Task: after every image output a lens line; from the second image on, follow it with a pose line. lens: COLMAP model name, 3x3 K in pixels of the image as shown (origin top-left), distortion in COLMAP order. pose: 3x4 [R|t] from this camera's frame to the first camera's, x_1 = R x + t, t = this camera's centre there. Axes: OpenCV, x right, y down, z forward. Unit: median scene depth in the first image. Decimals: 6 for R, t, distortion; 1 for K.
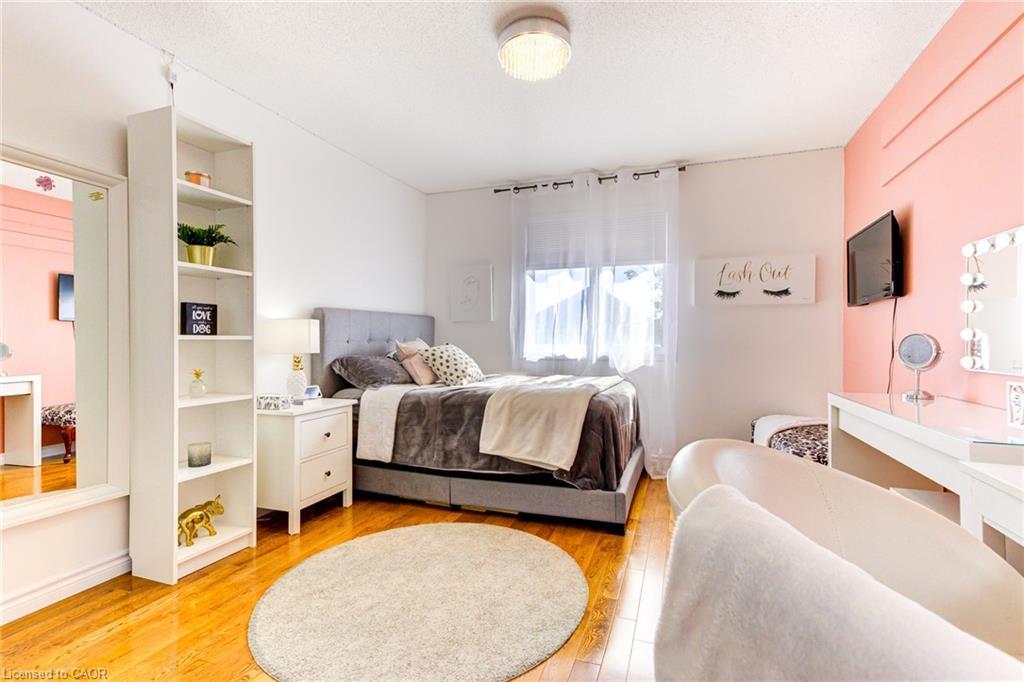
lens RADIAL K [[473.3, 0, 516.0], [0, 473.3, 341.2], [0, 0, 1]] dist [0.011833, 0.007294]
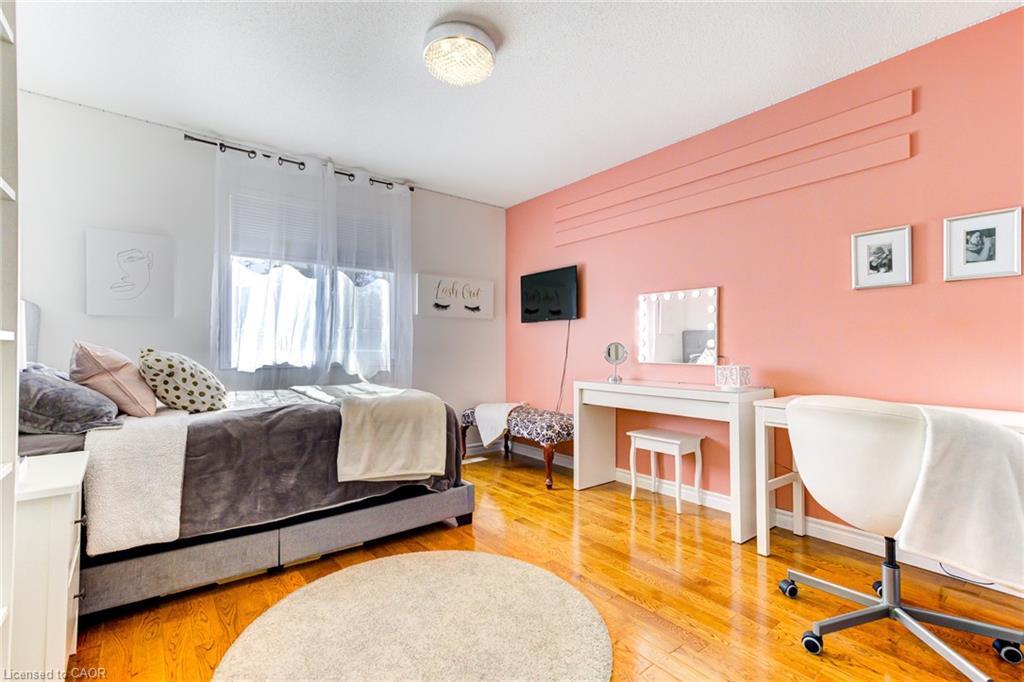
lens RADIAL K [[473.3, 0, 512.9], [0, 473.3, 341.8], [0, 0, 1]] dist [0.011833, 0.007294]
pose [[0.529357, 0.010578, 0.848333, -0.569931], [-0.001131, 0.999930, -0.011762, 0.002171], [-0.848399, 0.005267, 0.529332, 0.288832]]
